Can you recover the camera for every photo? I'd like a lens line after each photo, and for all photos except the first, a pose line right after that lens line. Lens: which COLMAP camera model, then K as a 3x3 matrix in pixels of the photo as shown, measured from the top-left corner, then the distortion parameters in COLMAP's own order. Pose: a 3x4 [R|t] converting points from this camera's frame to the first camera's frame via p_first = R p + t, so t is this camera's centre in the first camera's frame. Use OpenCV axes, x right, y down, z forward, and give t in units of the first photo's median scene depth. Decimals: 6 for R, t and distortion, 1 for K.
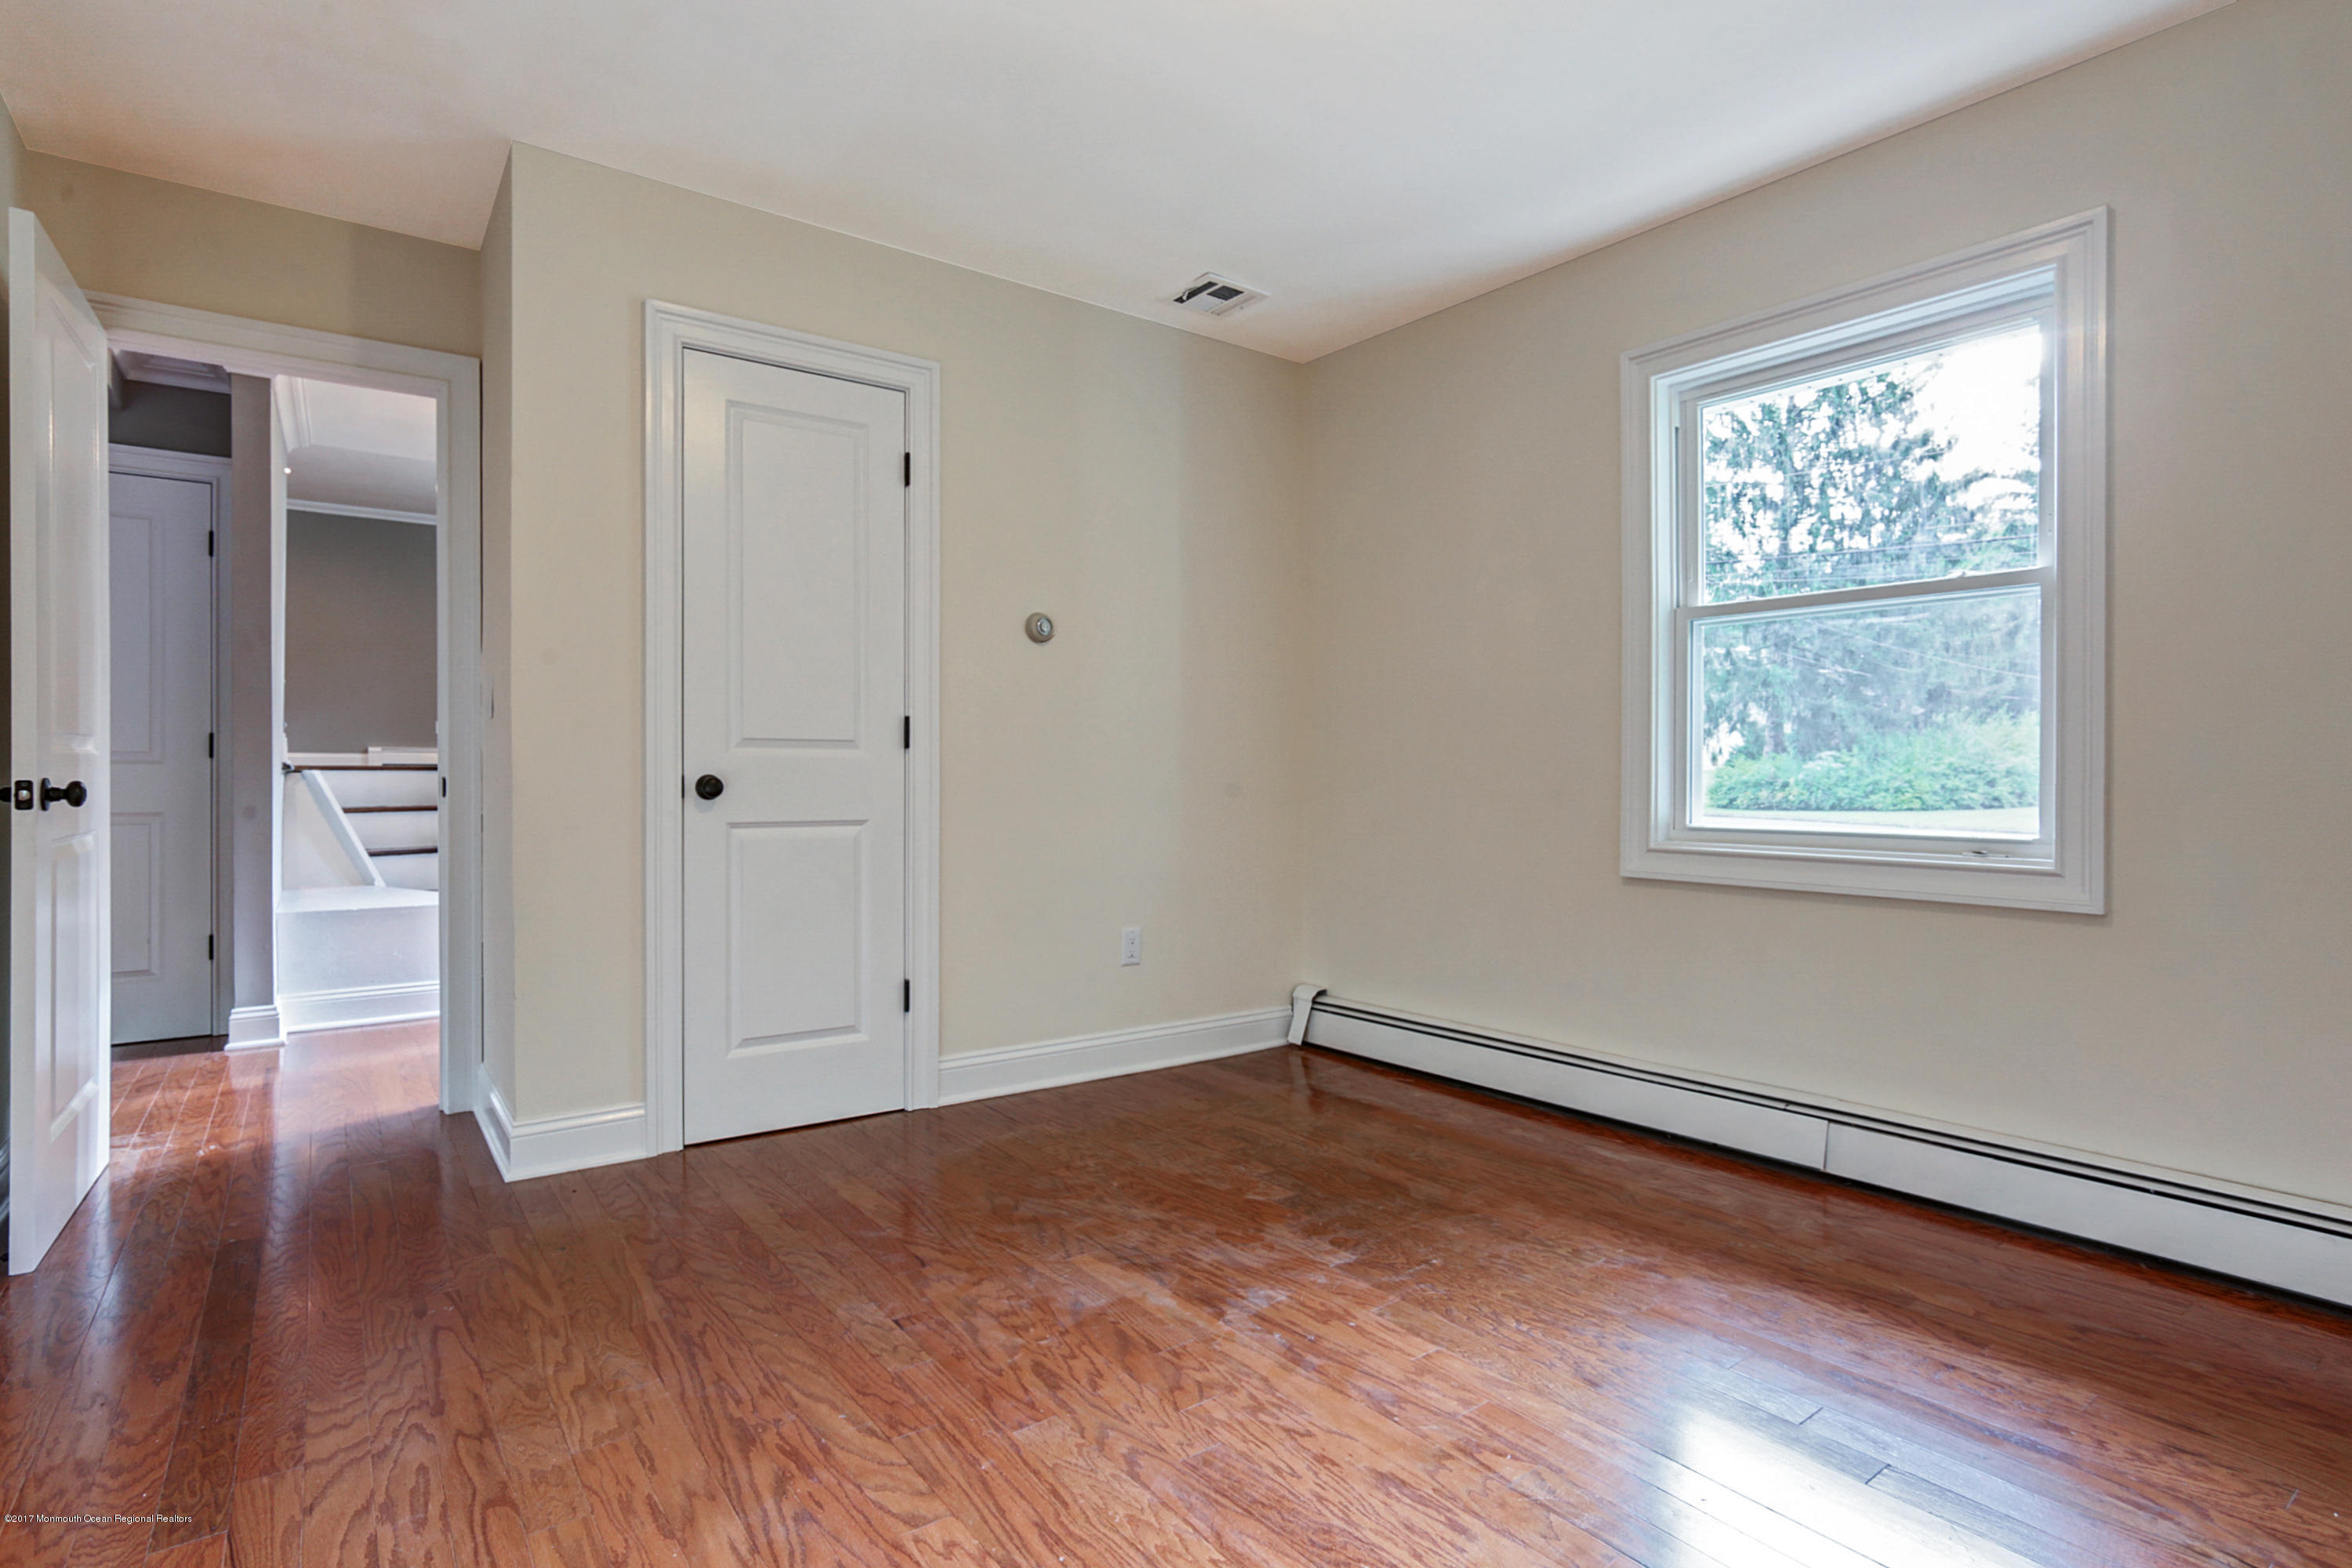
lens RADIAL K [[1183.2, 0, 1176.0], [0, 1183.2, 784.0], [0, 0, 1]] dist [-0.066087, 0.034221]
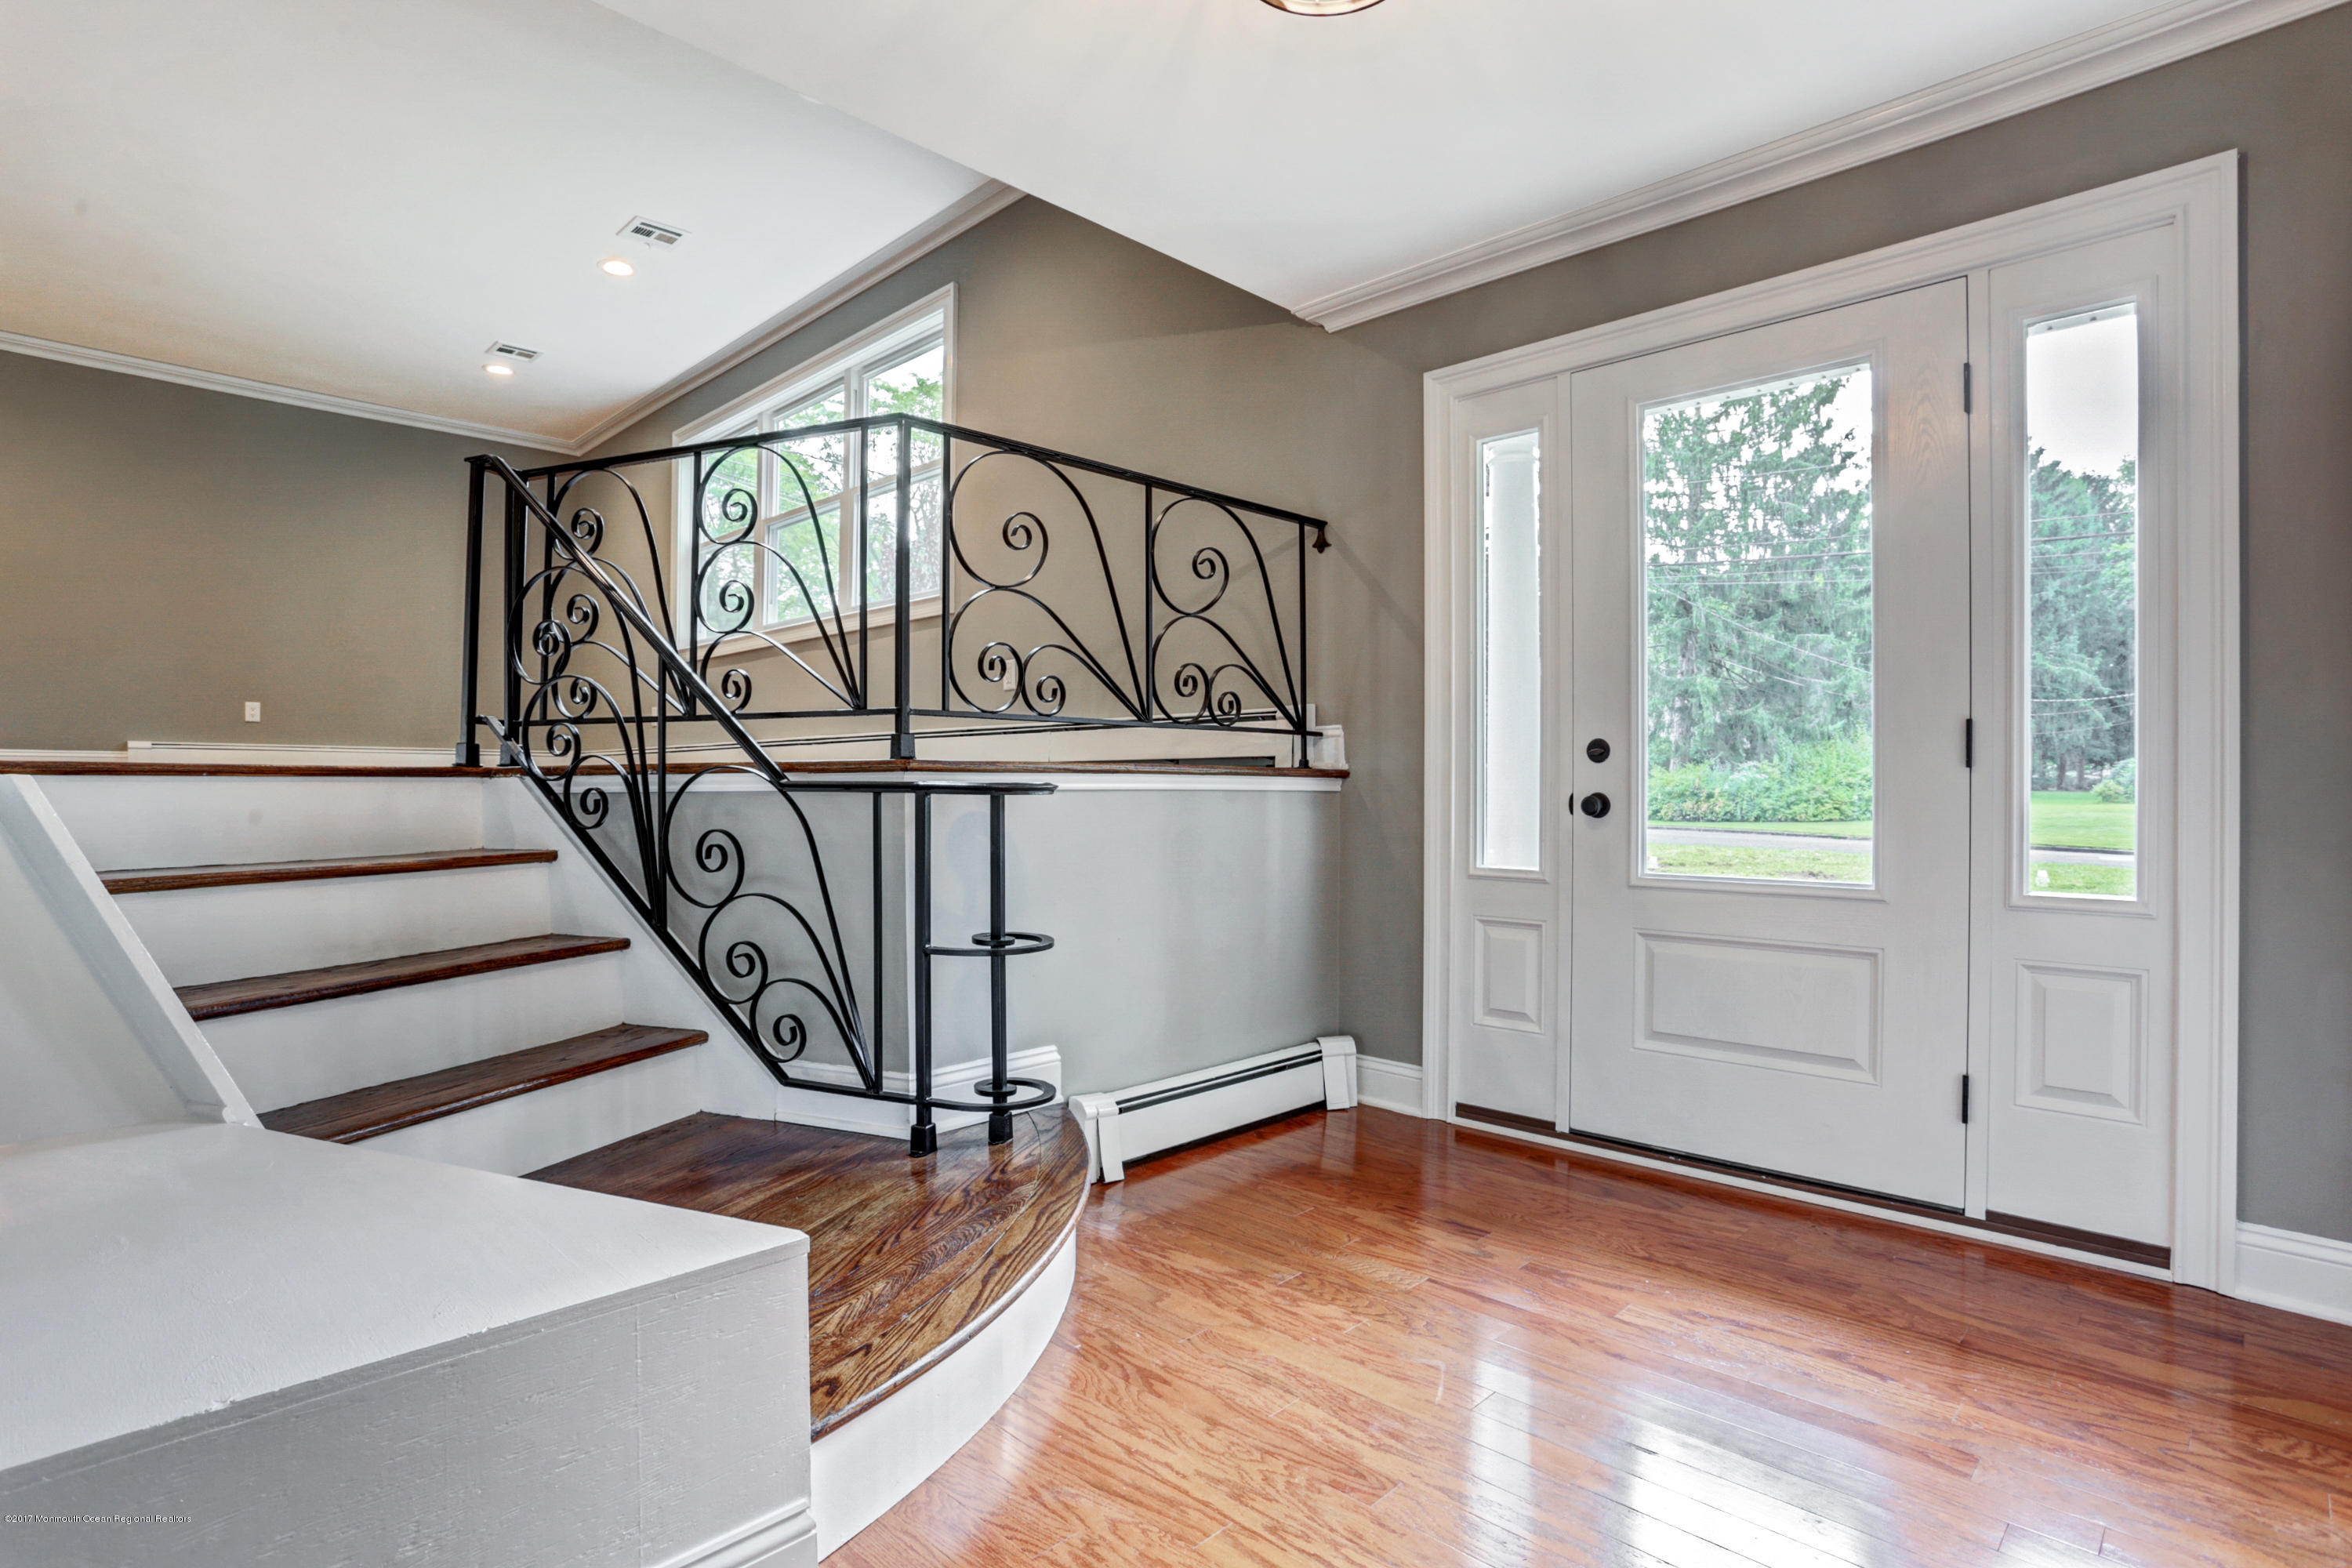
lens RADIAL K [[1183.2, 0, 1176.0], [0, 1183.2, 784.0], [0, 0, 1]] dist [-0.066087, 0.034221]
pose [[0.987184, 0.002003, 0.159574, -0.078315], [-0.000801, 0.999971, -0.007599, -0.001173], [-0.159585, 0.007374, 0.987157, 0.103474]]
